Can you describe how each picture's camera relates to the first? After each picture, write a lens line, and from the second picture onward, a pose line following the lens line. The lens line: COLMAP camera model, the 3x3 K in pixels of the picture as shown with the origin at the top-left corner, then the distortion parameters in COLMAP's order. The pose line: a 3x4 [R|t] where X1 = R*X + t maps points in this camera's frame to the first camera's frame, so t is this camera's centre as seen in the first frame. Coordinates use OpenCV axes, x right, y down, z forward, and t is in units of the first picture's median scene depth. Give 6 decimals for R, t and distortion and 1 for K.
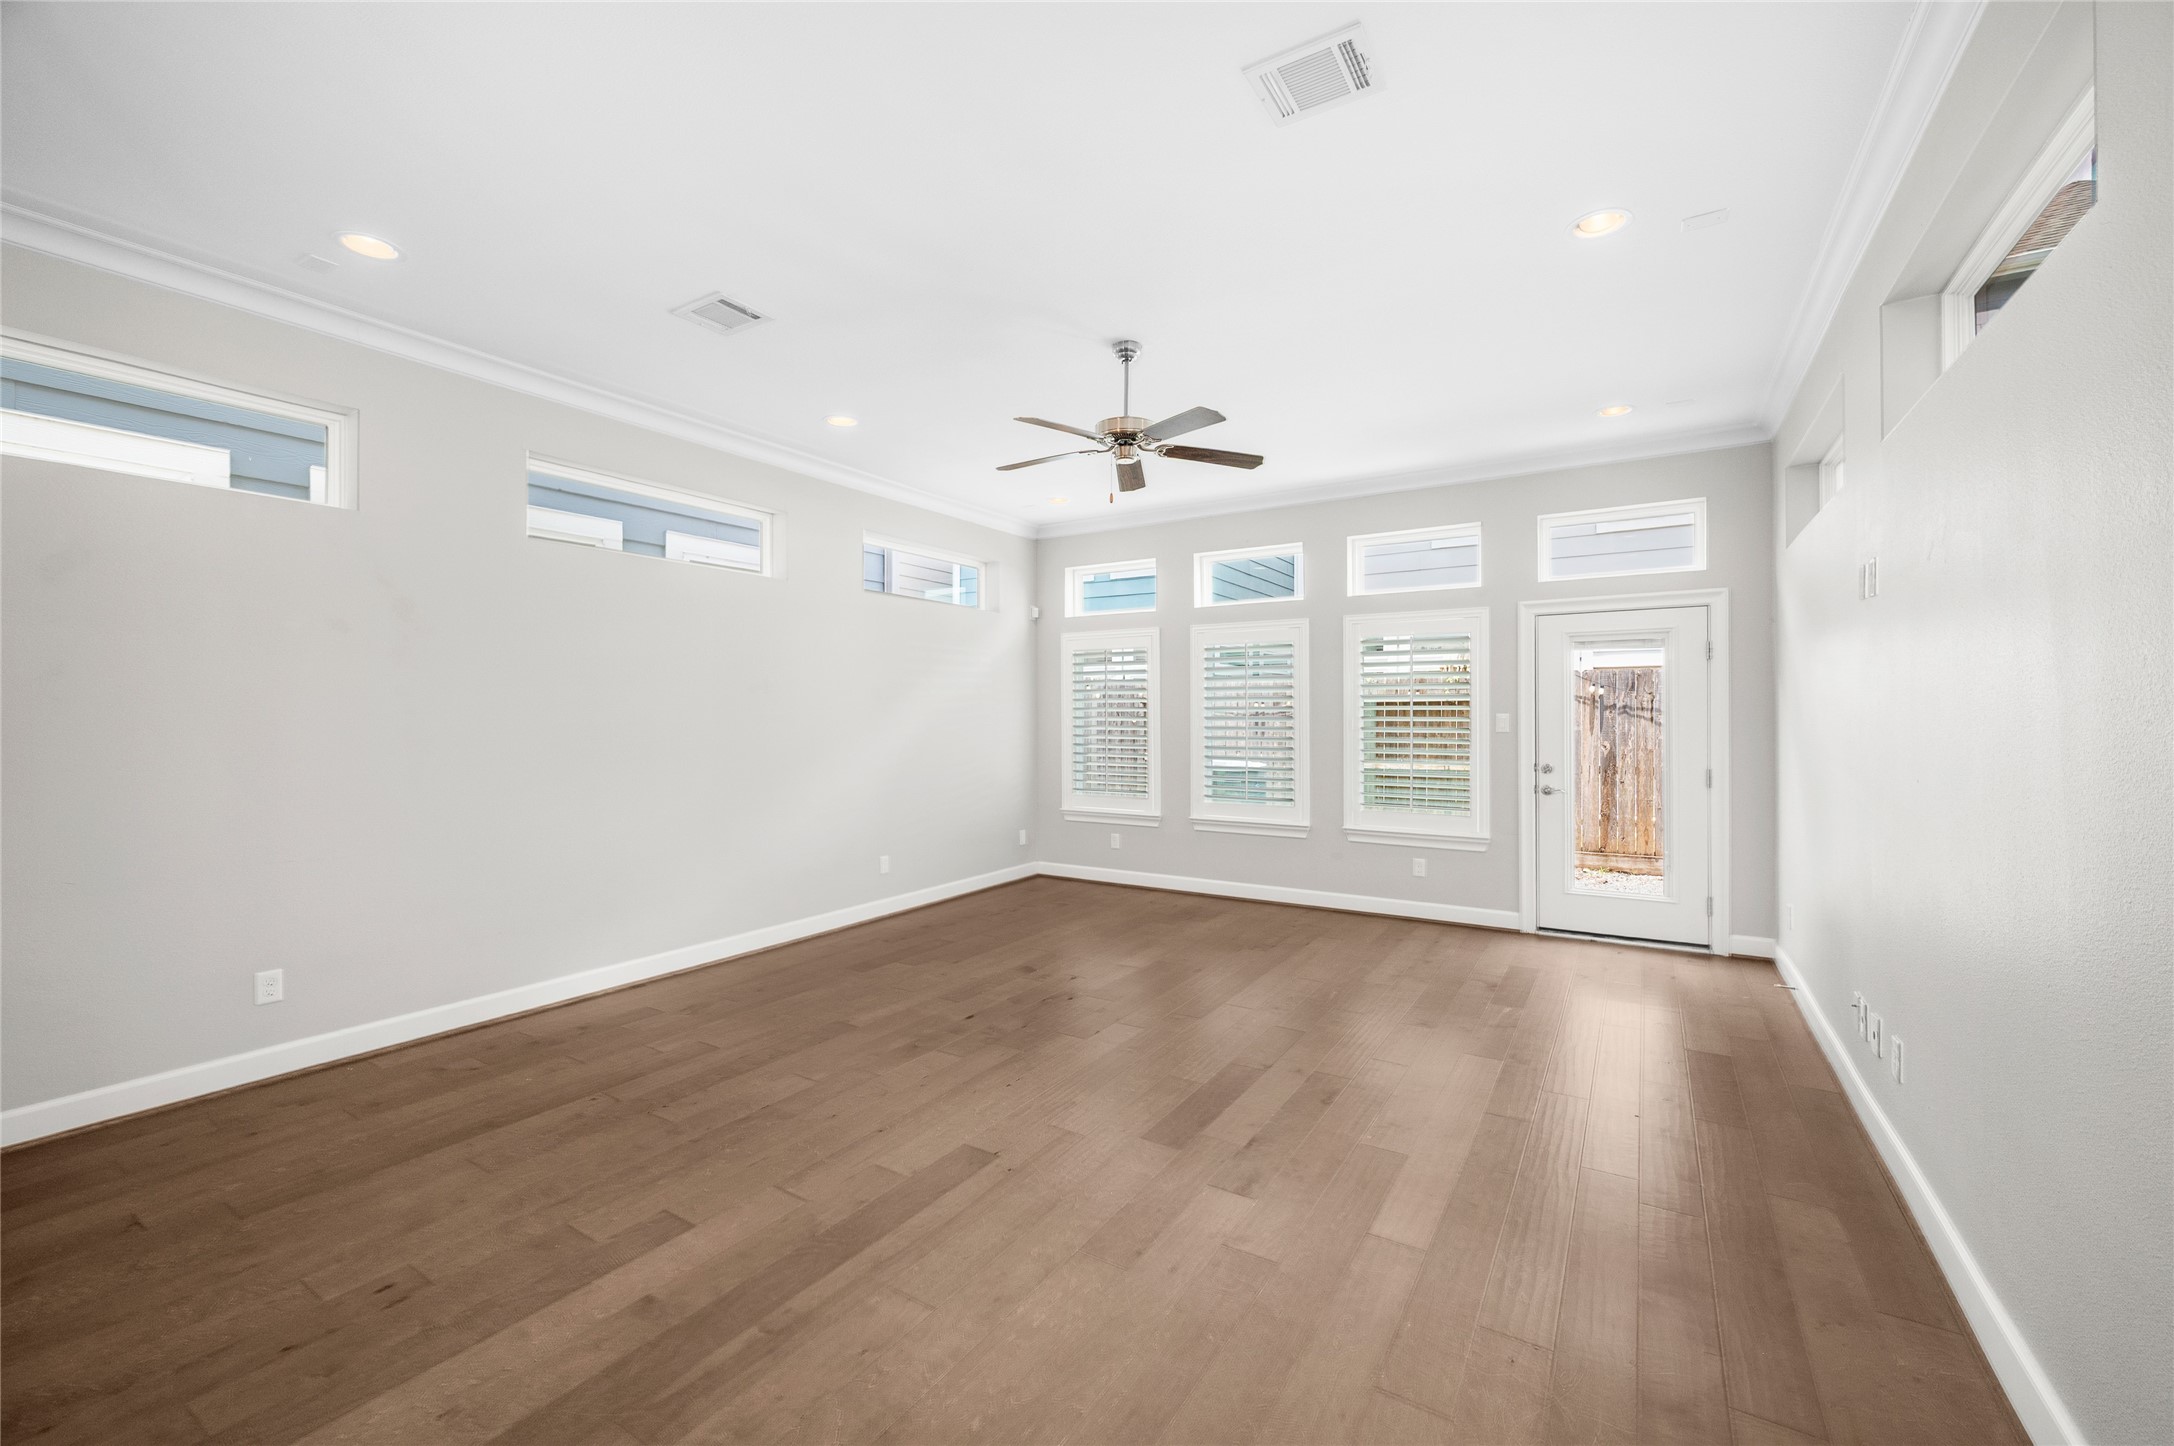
lens RADIAL K [[871.1, 0, 1089.0], [0, 871.1, 719.8], [0, 0, 1]] dist [0.020634, 0.000126]
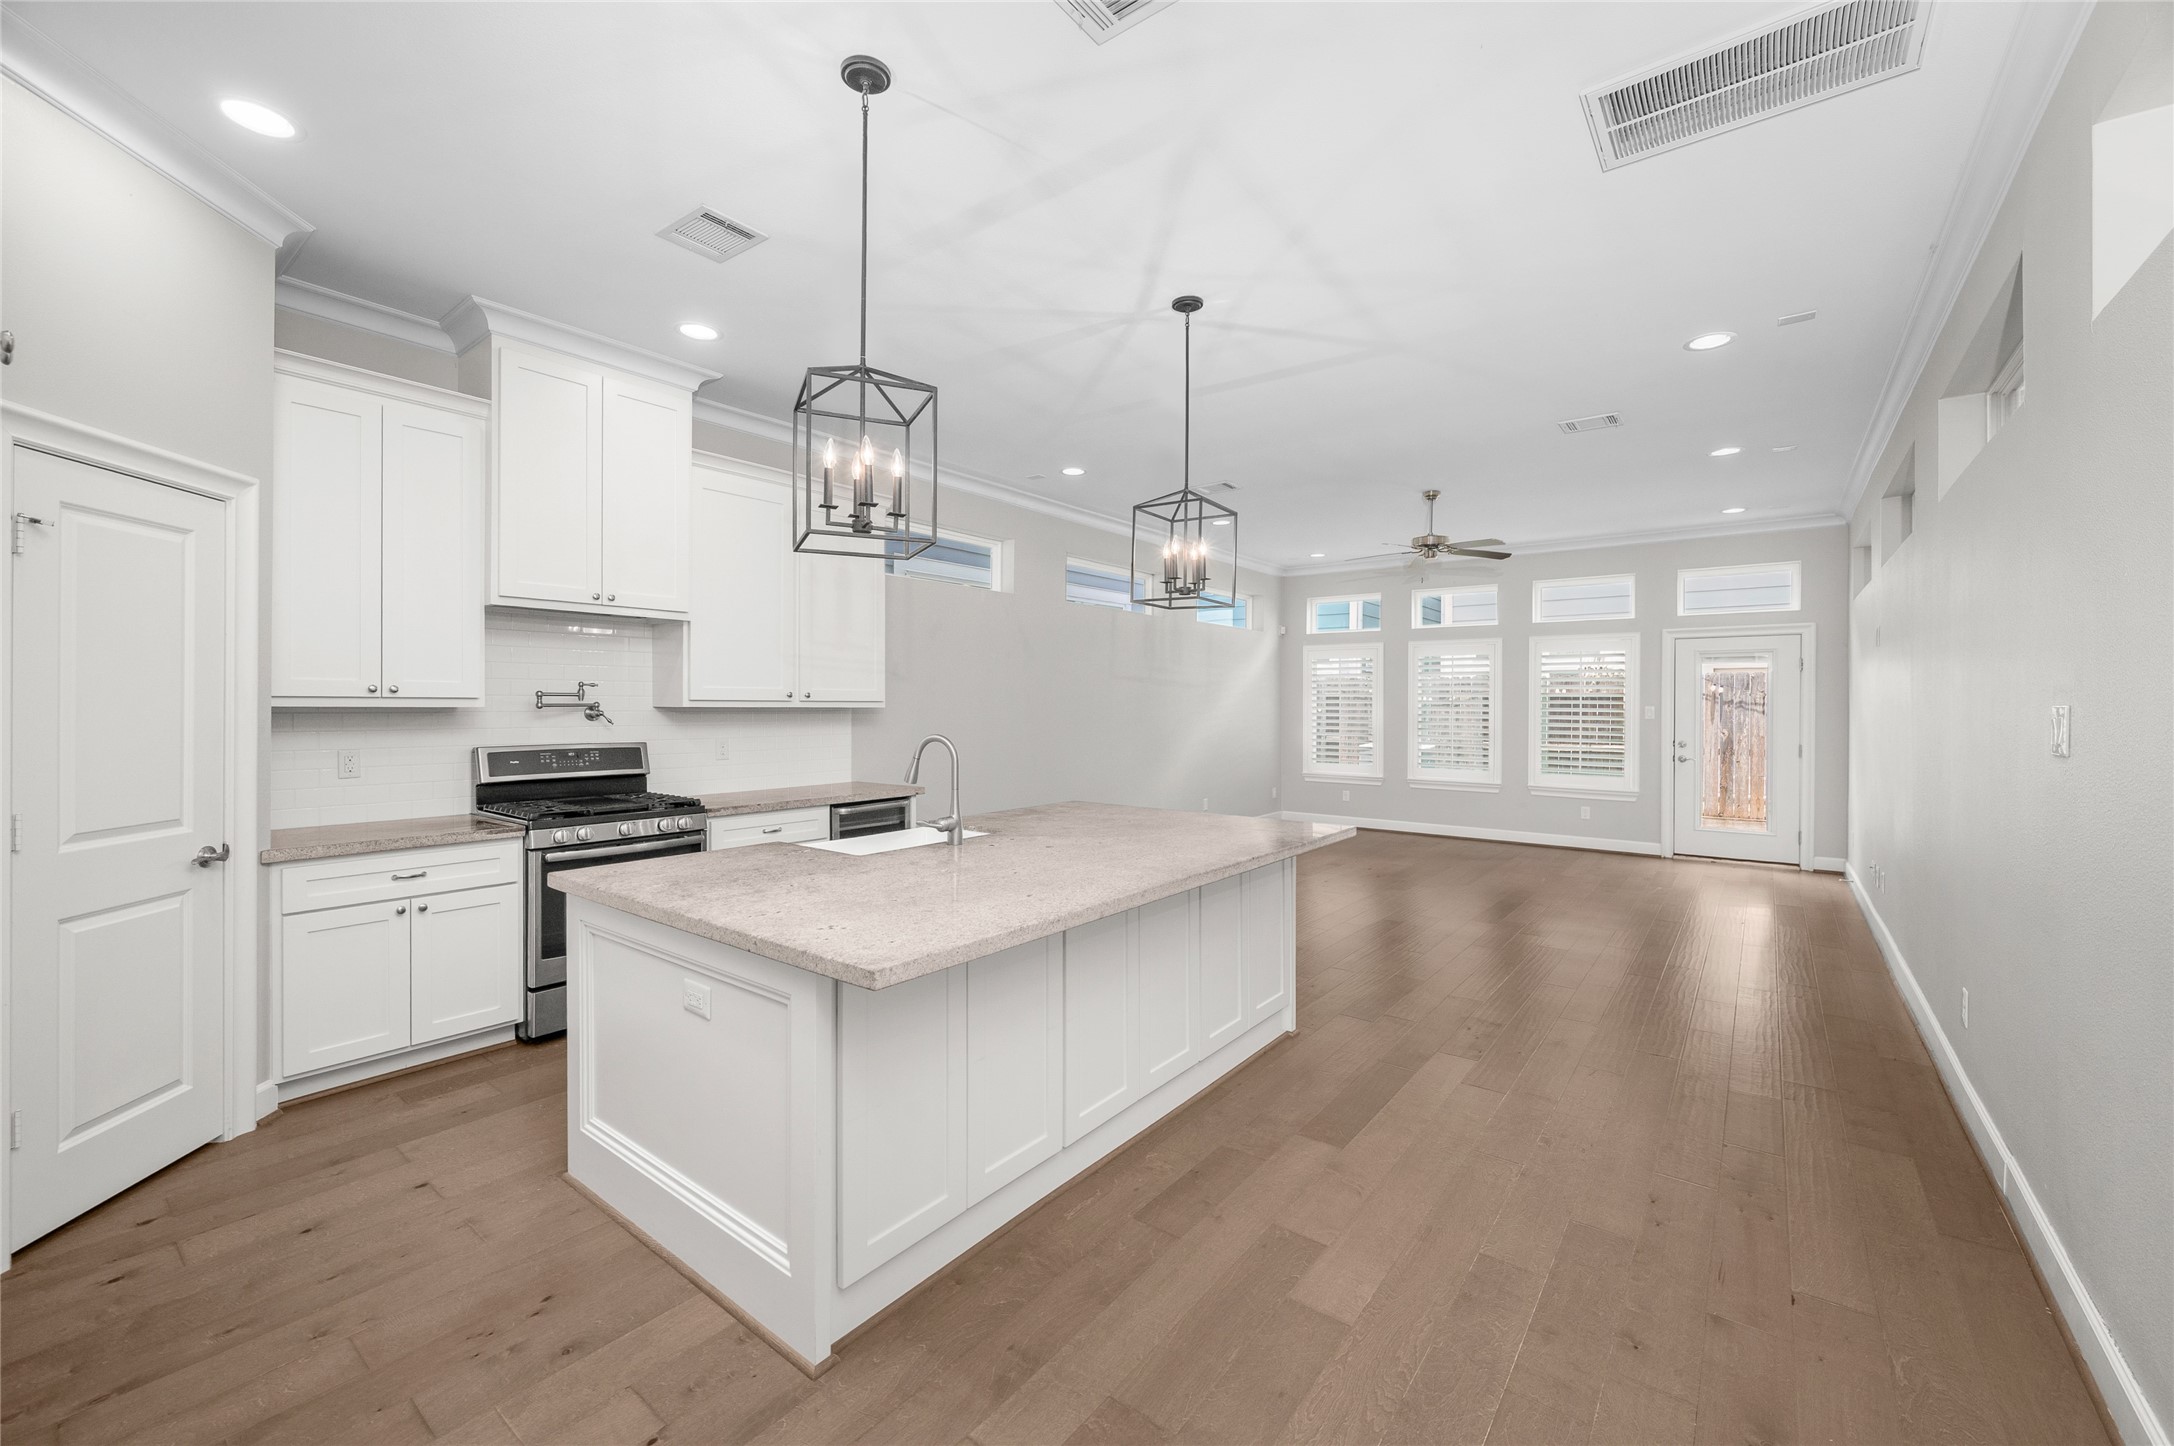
lens RADIAL K [[871.1, 0, 1084.0], [0, 871.1, 712.1], [0, 0, 1]] dist [0.020634, 0.000126]
pose [[0.995385, 0.009085, -0.095532, -0.310146], [-0.008833, 0.999956, 0.003058, 0.005810], [0.095555, -0.002200, 0.995422, -0.521733]]
